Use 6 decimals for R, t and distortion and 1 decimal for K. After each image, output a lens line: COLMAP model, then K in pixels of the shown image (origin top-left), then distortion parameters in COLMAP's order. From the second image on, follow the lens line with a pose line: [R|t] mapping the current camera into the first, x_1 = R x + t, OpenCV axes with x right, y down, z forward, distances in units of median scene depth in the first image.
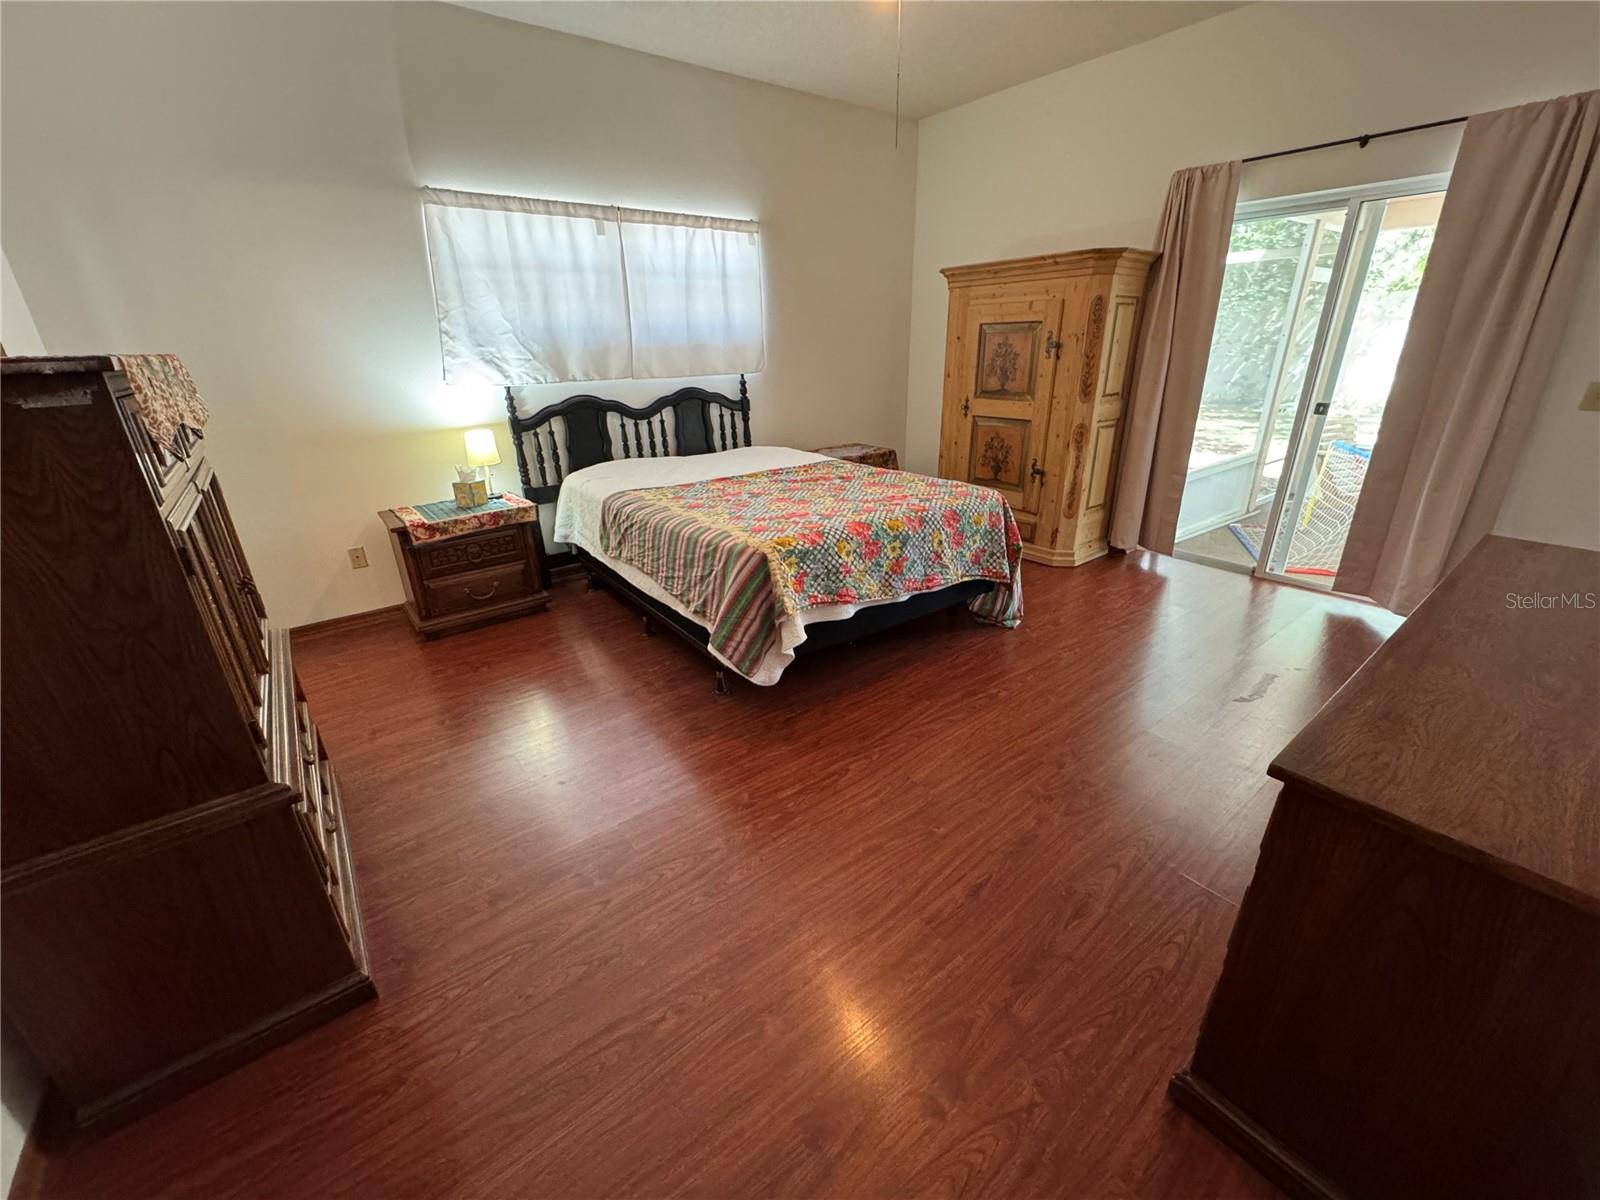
lens RADIAL K [[638.0, 0, 800.0], [0, 638.0, 600.0], [0, 0, 1]] dist [-0.001139, -0.000156]
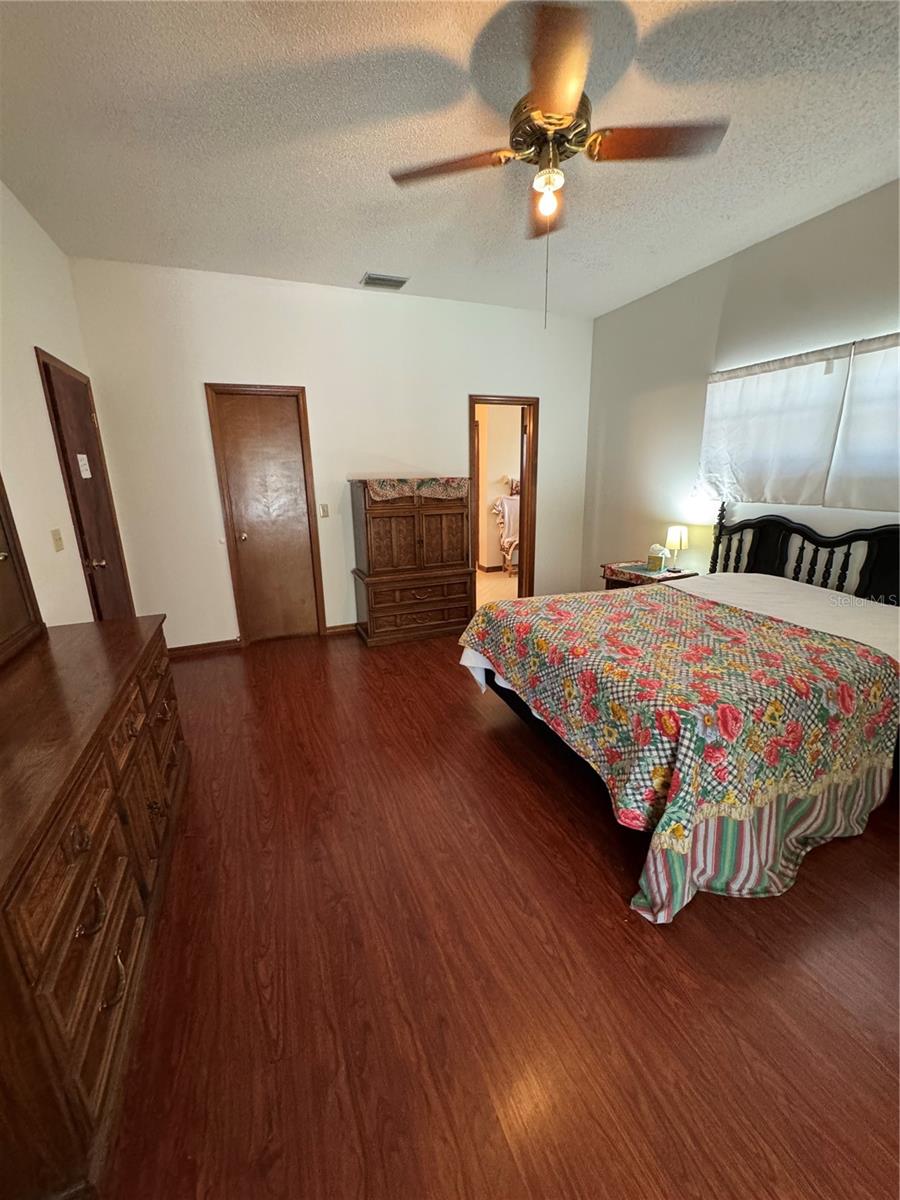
lens RADIAL K [[481.3, 0, 450.0], [0, 481.3, 600.0], [0, 0, 1]] dist [0.002227, 0.000128]
pose [[-0.267527, 0.274830, -0.923525, 0.684021], [-0.342151, 0.868902, 0.357689, -0.312964], [0.900756, 0.411677, -0.138421, 0.688627]]
